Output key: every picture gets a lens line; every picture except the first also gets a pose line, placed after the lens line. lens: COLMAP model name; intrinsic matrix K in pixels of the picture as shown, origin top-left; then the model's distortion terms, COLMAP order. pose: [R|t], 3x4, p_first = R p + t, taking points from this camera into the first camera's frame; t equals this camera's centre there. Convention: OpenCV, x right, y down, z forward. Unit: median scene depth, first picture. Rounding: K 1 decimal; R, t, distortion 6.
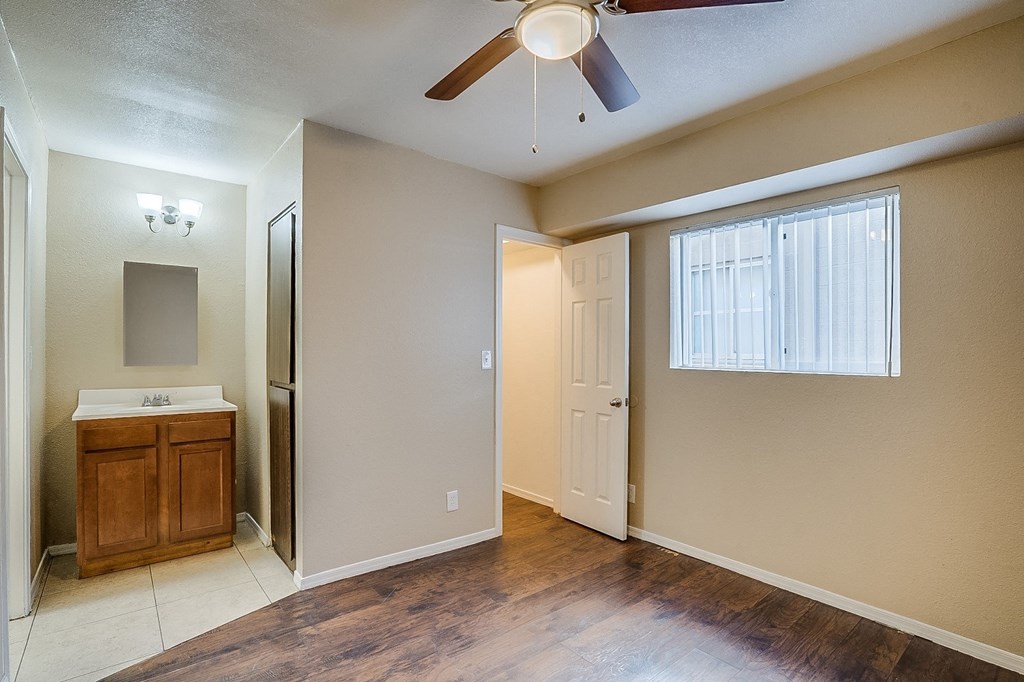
lens RADIAL K [[491.3, 0, 508.5], [0, 491.3, 347.0], [0, 0, 1]] dist [-0.050865, 0.018581]
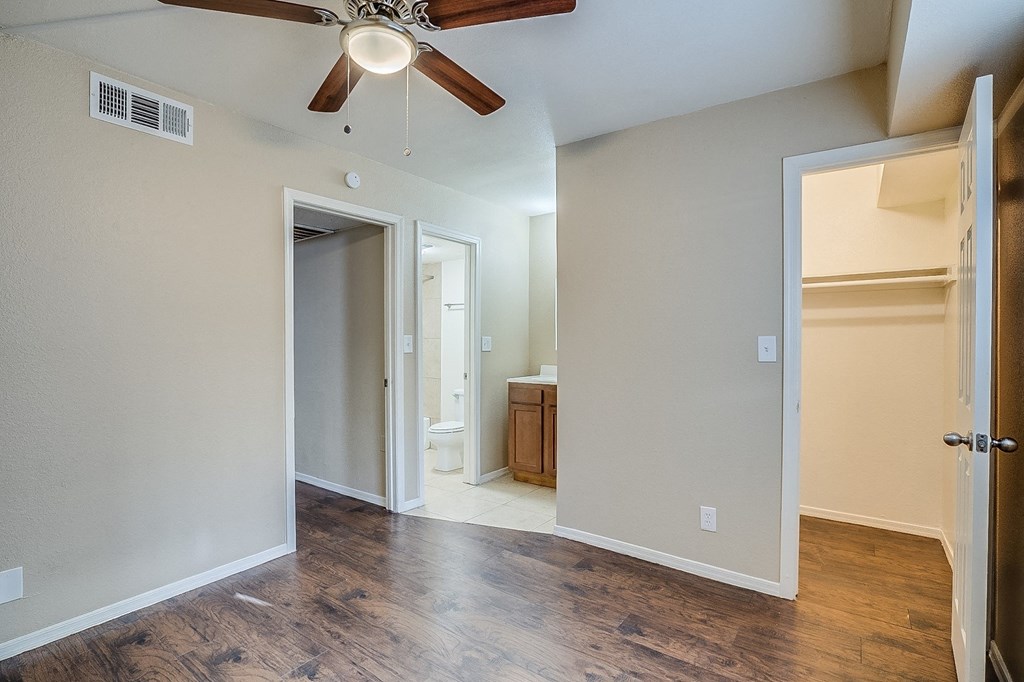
lens RADIAL K [[478.4, 0, 505.6], [0, 478.4, 343.9], [0, 0, 1]] dist [-0.055646, 0.023746]
pose [[0.257323, -0.000341, -0.966325, 0.613939], [0.006406, 0.999979, 0.001353, 0.017499], [0.966304, -0.006539, 0.257319, 0.506056]]
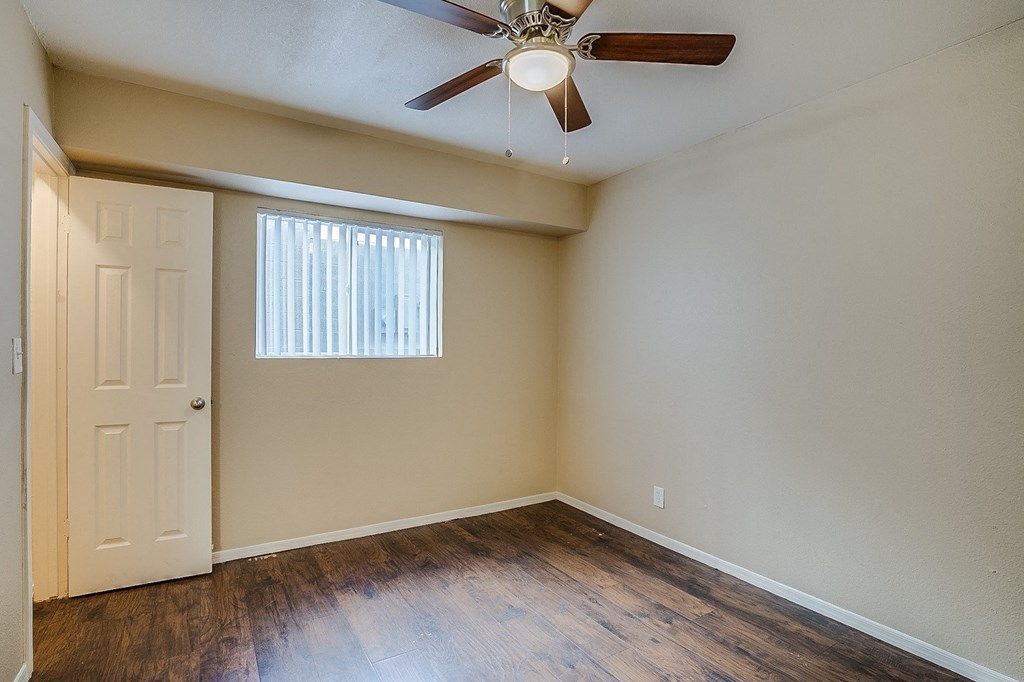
lens RADIAL K [[490.3, 0, 478.1], [0, 490.3, 340.2], [0, 0, 1]] dist [-0.023824, 0.000429]
pose [[0.168732, 0.000317, 0.985662, -0.542046], [-0.009958, 0.999949, 0.001383, 0.005124], [-0.985612, -0.010049, 0.168727, 0.478174]]
